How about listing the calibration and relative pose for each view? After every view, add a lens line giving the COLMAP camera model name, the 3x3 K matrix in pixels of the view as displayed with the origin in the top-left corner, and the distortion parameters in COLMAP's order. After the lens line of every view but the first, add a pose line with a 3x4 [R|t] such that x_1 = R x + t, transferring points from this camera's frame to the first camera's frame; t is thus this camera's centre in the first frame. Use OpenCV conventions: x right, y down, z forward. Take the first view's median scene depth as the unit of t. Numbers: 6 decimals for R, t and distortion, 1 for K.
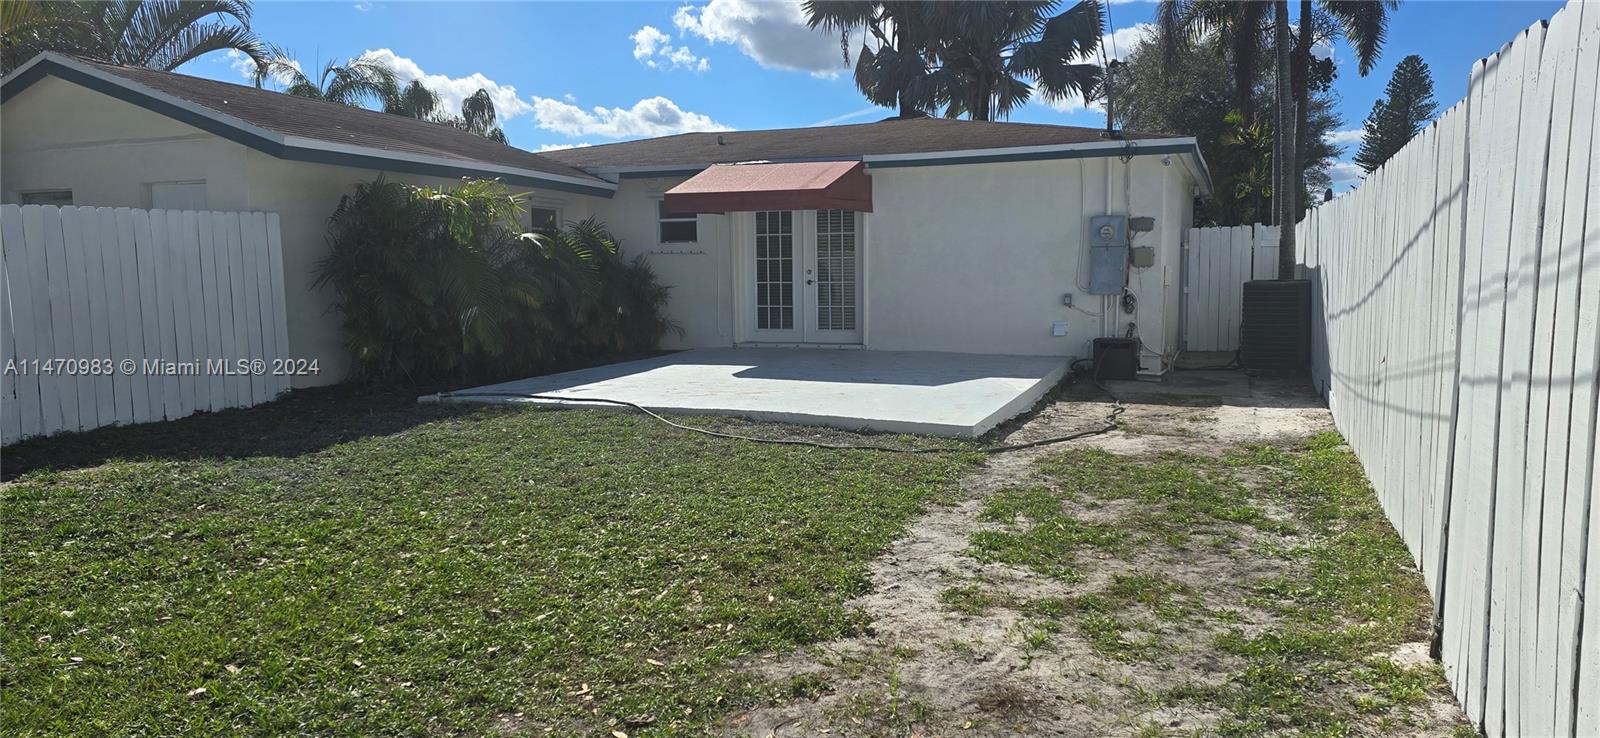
lens RADIAL K [[1002.8, 0, 800.1], [0, 1002.8, 371.7], [0, 0, 1]] dist [0.007266, 0.000516]
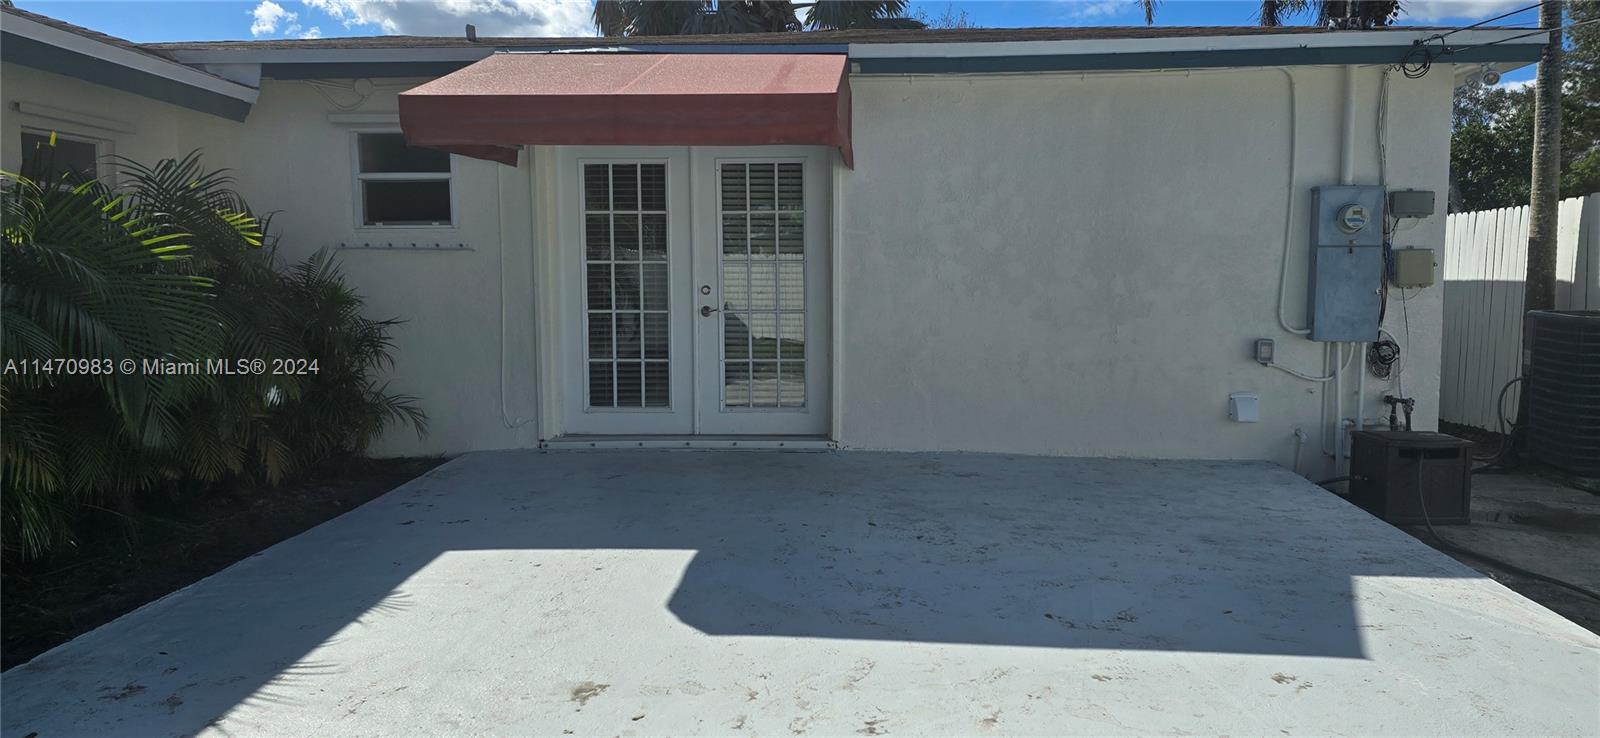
lens RADIAL K [[1002.8, 0, 801.0], [0, 1002.8, 362.9], [0, 0, 1]] dist [0.007266, 0.000516]
pose [[0.946174, -0.022008, 0.322910, -0.107961], [0.025753, 0.999641, -0.007331, -0.061663], [-0.322633, 0.015252, 0.946401, 0.544069]]
